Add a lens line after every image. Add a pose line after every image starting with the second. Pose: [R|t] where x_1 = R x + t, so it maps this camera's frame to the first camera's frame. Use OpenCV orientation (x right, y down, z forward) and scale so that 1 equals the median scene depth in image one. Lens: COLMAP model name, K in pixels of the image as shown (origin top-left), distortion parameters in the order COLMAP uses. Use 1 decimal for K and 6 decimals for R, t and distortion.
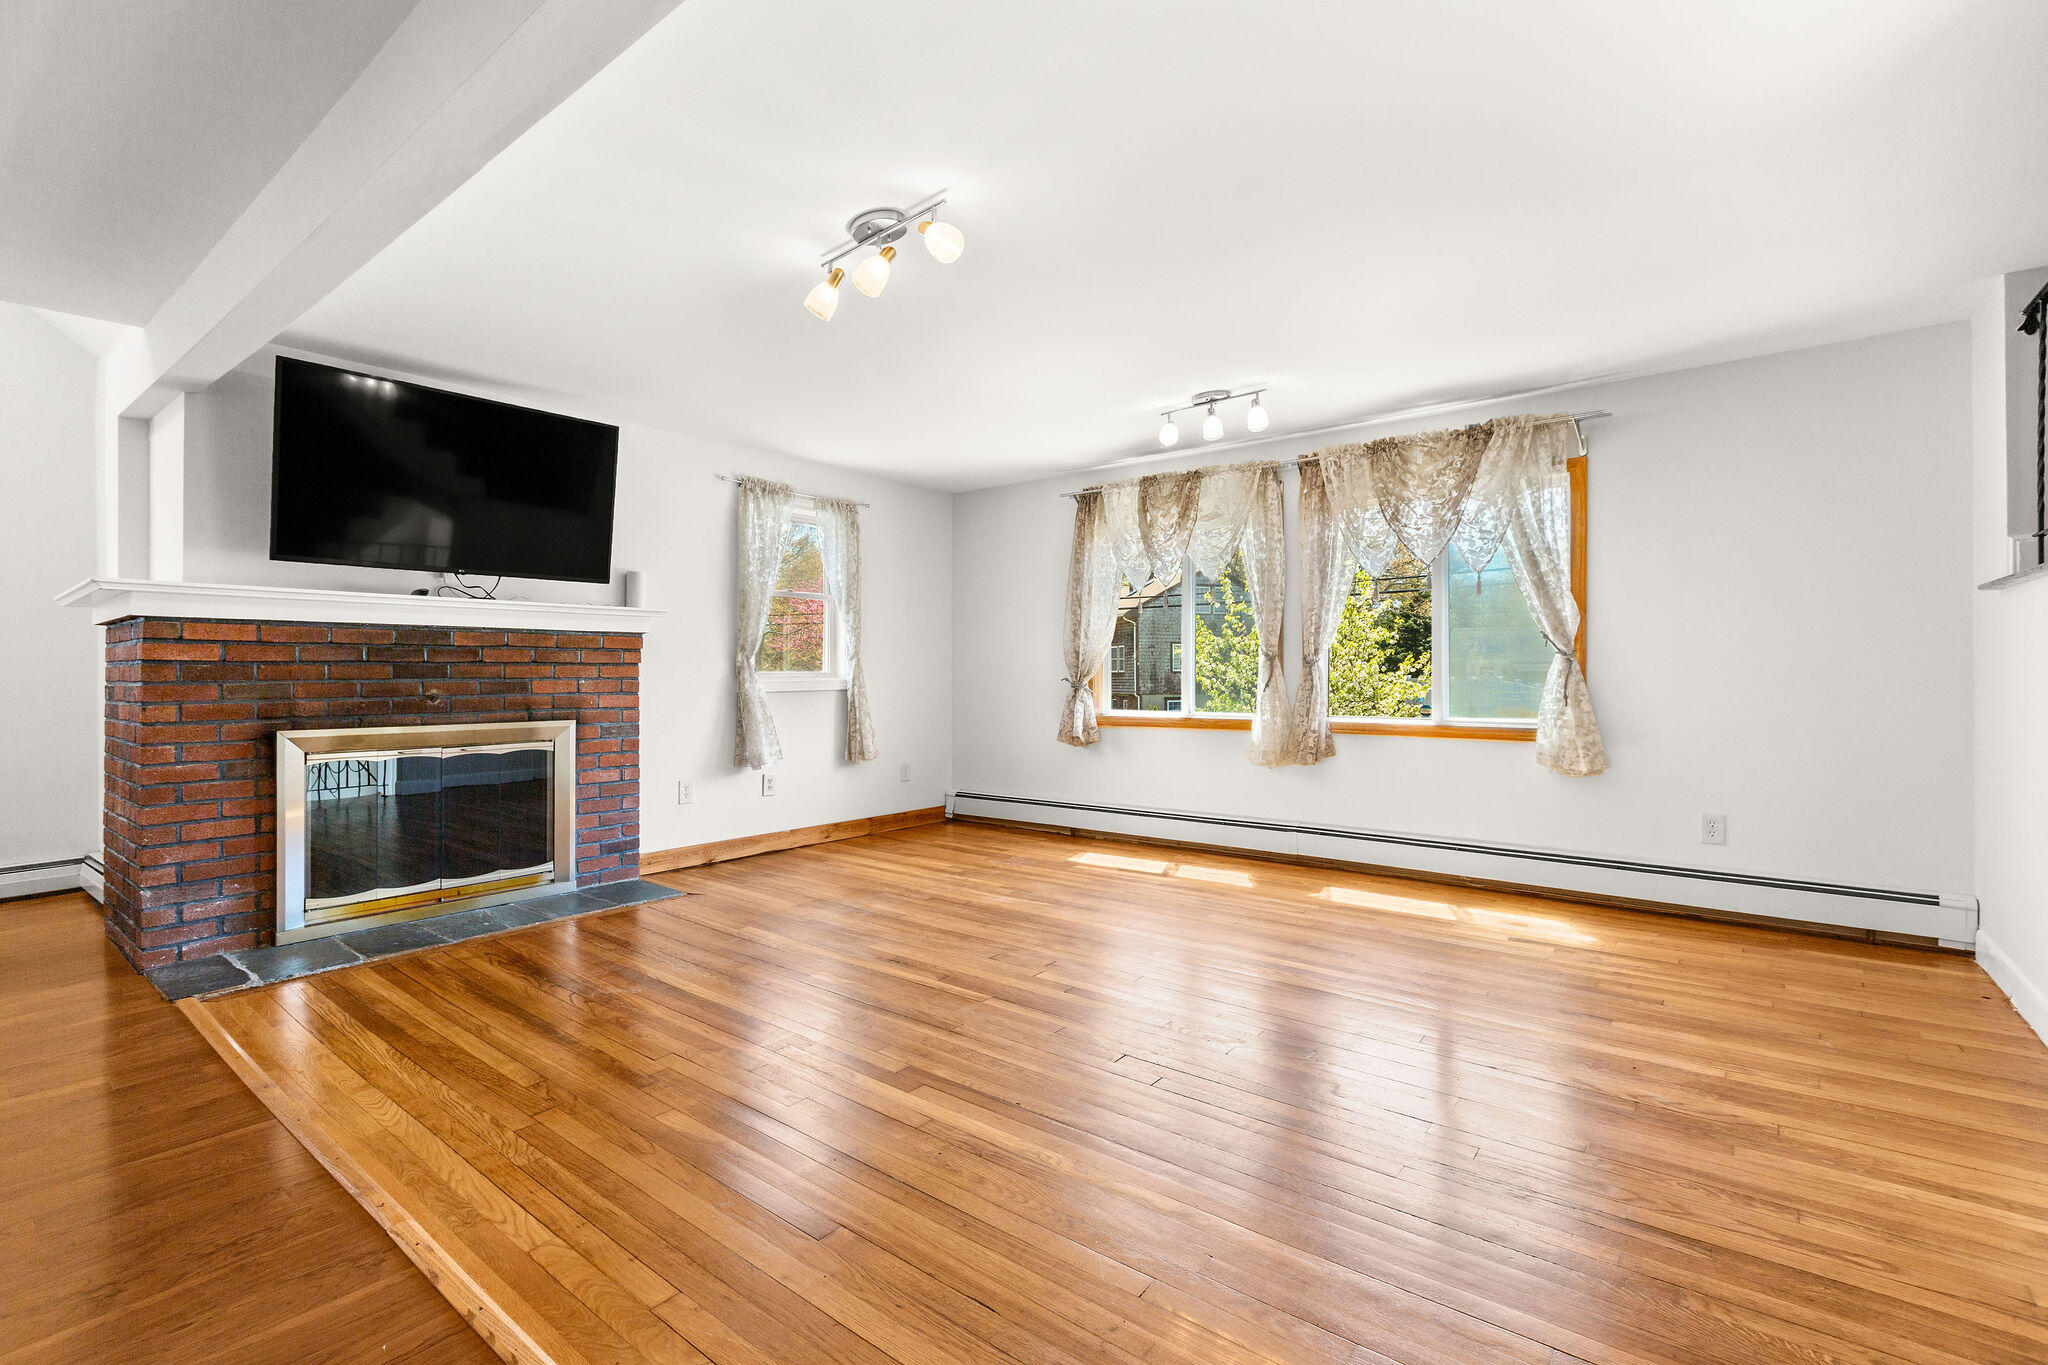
lens RADIAL K [[927.4, 0, 1017.2], [0, 927.4, 660.4], [0, 0, 1]] dist [0.008243, -0.002261]
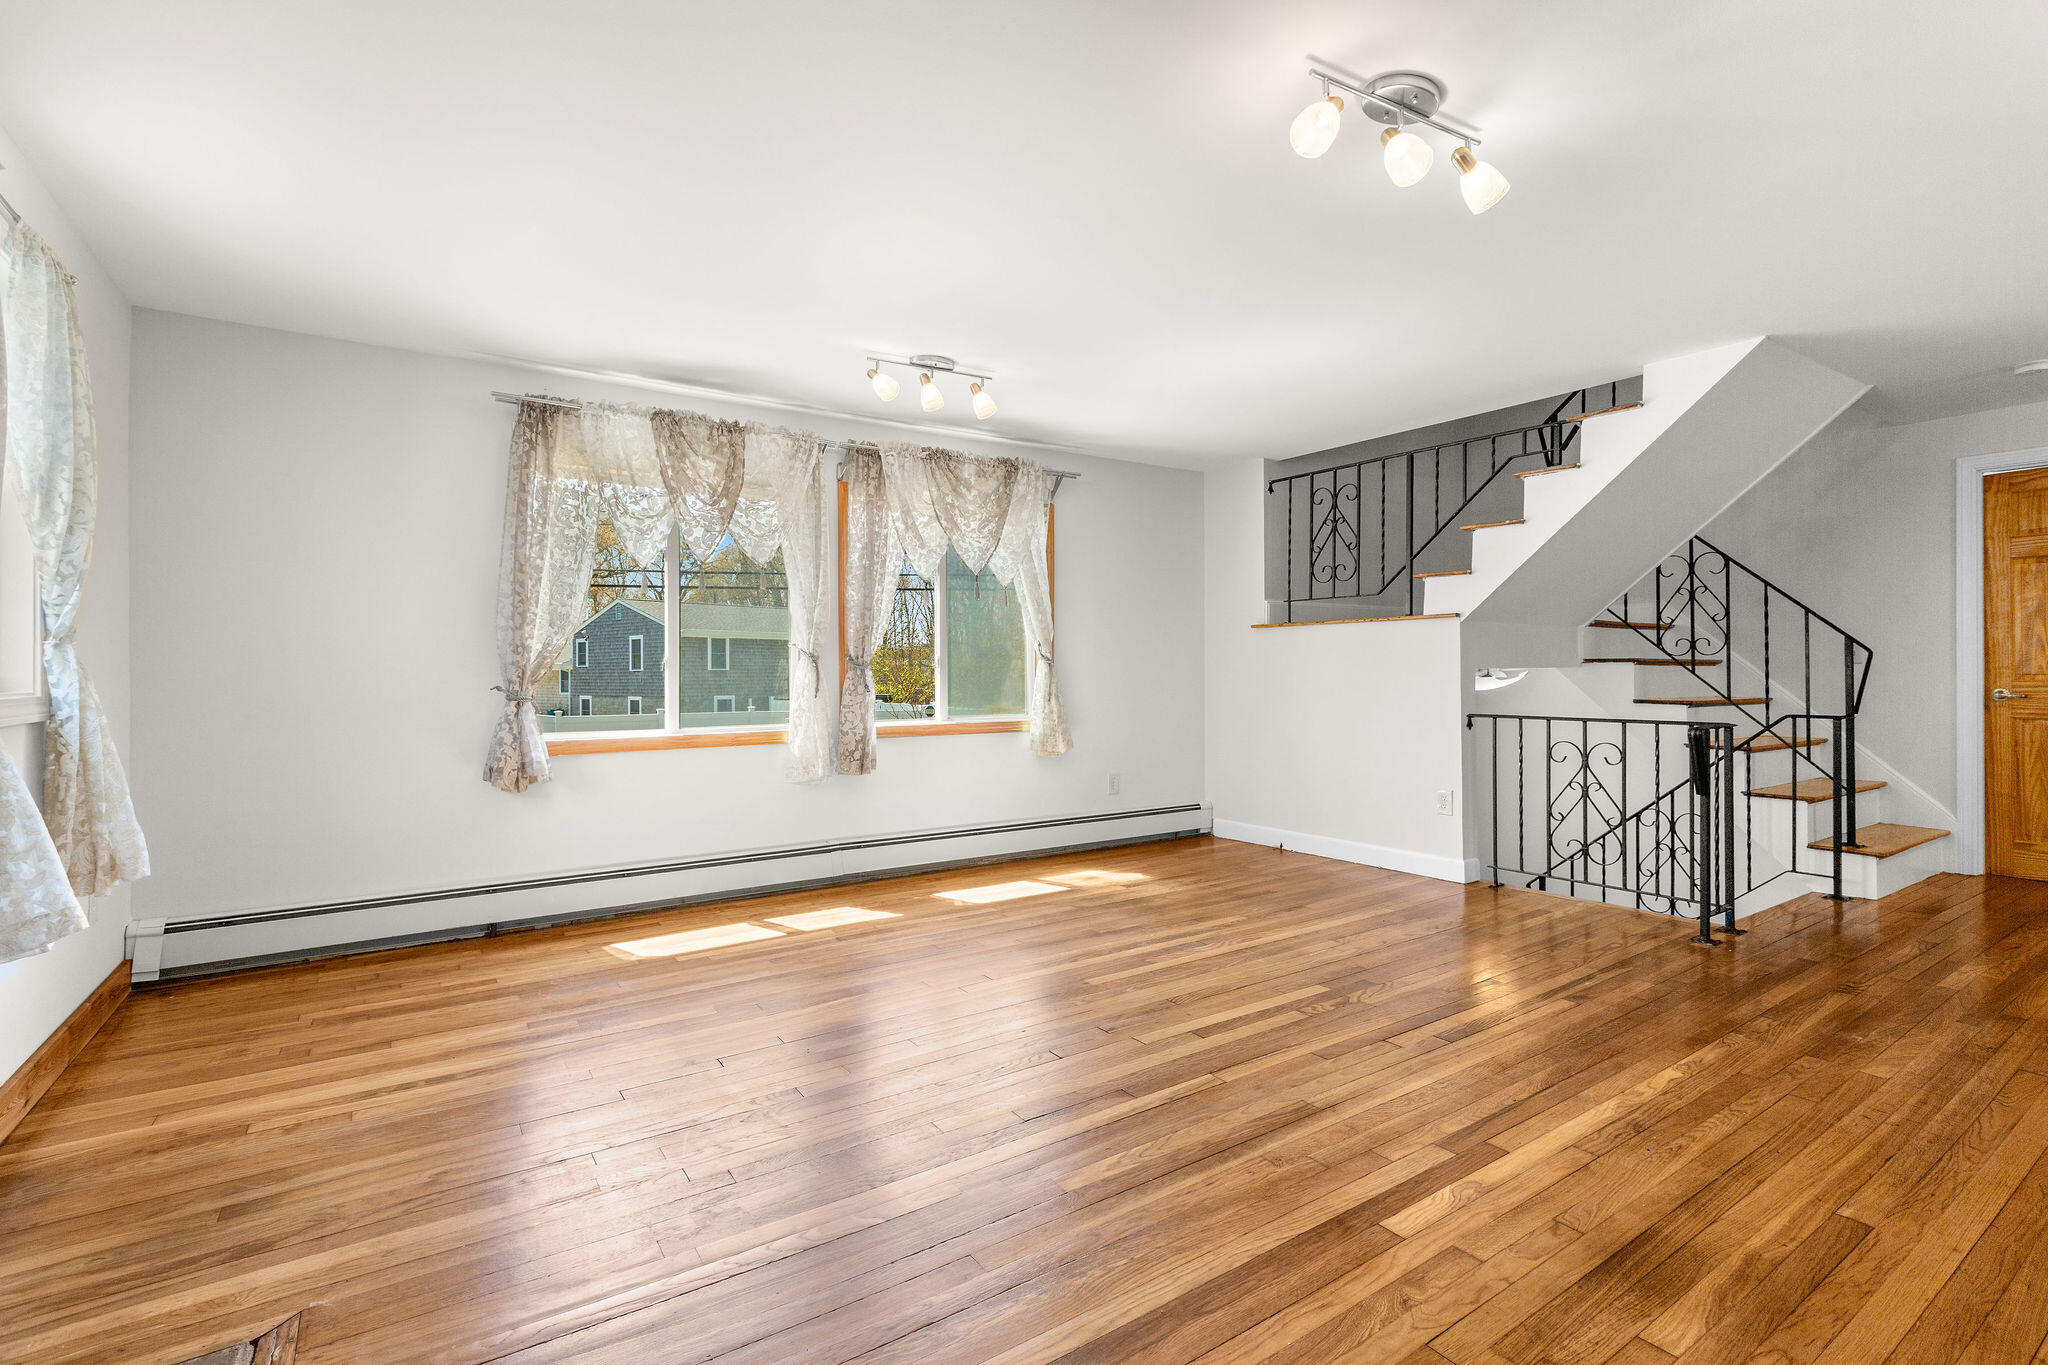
lens RADIAL K [[927.4, 0, 1008.5], [0, 927.4, 673.4], [0, 0, 1]] dist [0.008243, -0.002261]
pose [[0.302649, 0.000639, 0.953102, -0.620761], [-0.006537, 0.999978, 0.001405, 0.010084], [-0.953080, -0.006656, 0.302646, 0.674682]]
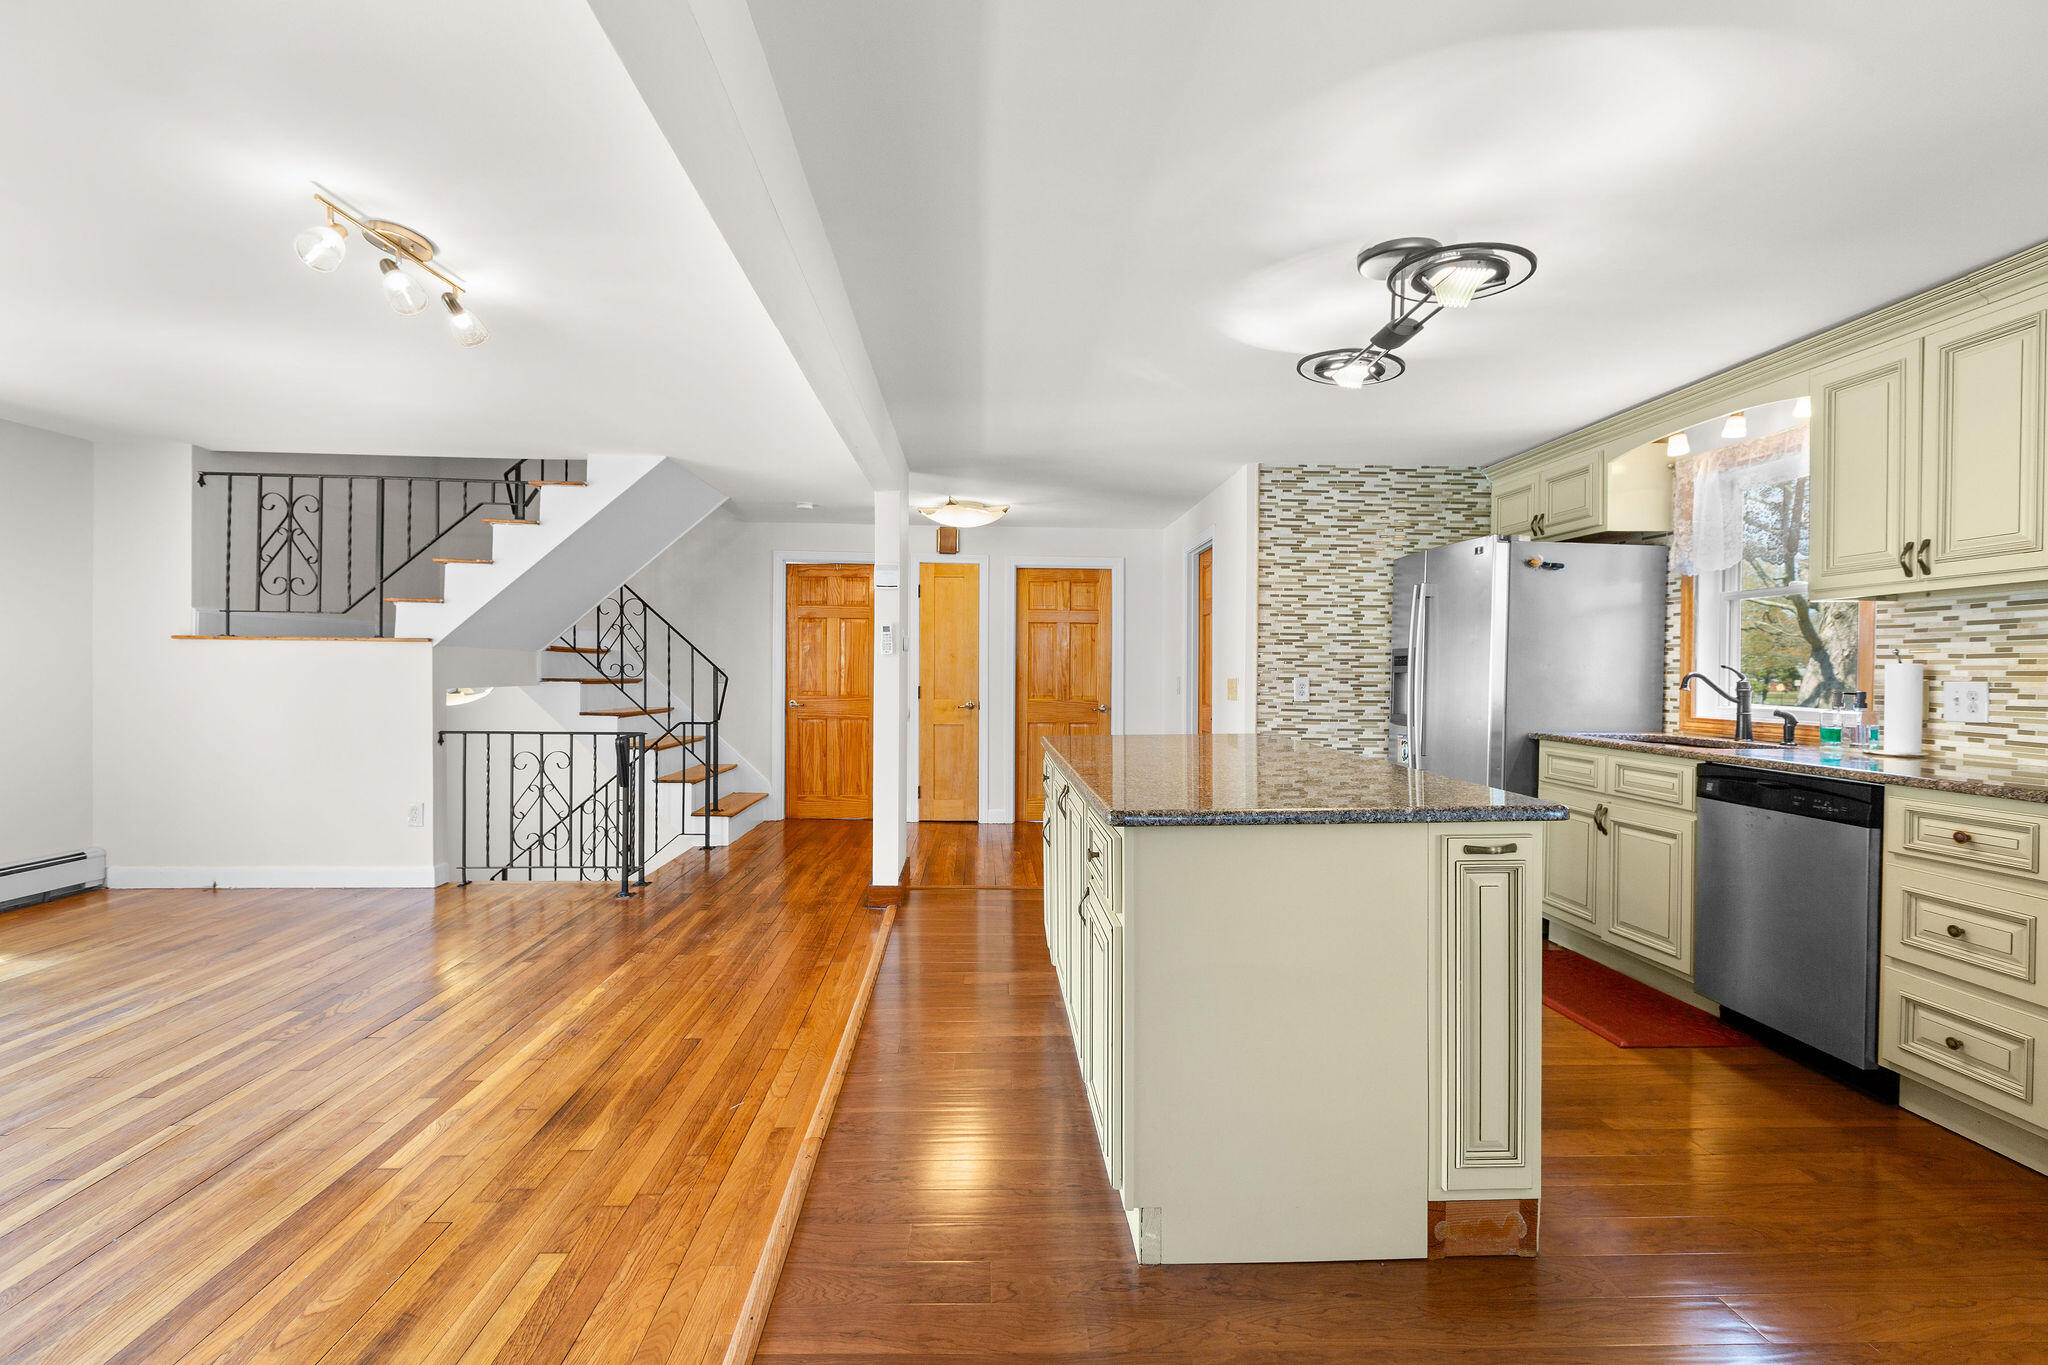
lens RADIAL K [[927.4, 0, 1012.7], [0, 927.4, 684.2], [0, 0, 1]] dist [0.008243, -0.002261]
pose [[-0.656605, -0.012142, 0.754137, -0.794080], [-0.016112, 0.999868, 0.002071, -0.018739], [-0.754063, -0.010791, -0.656714, 0.718922]]
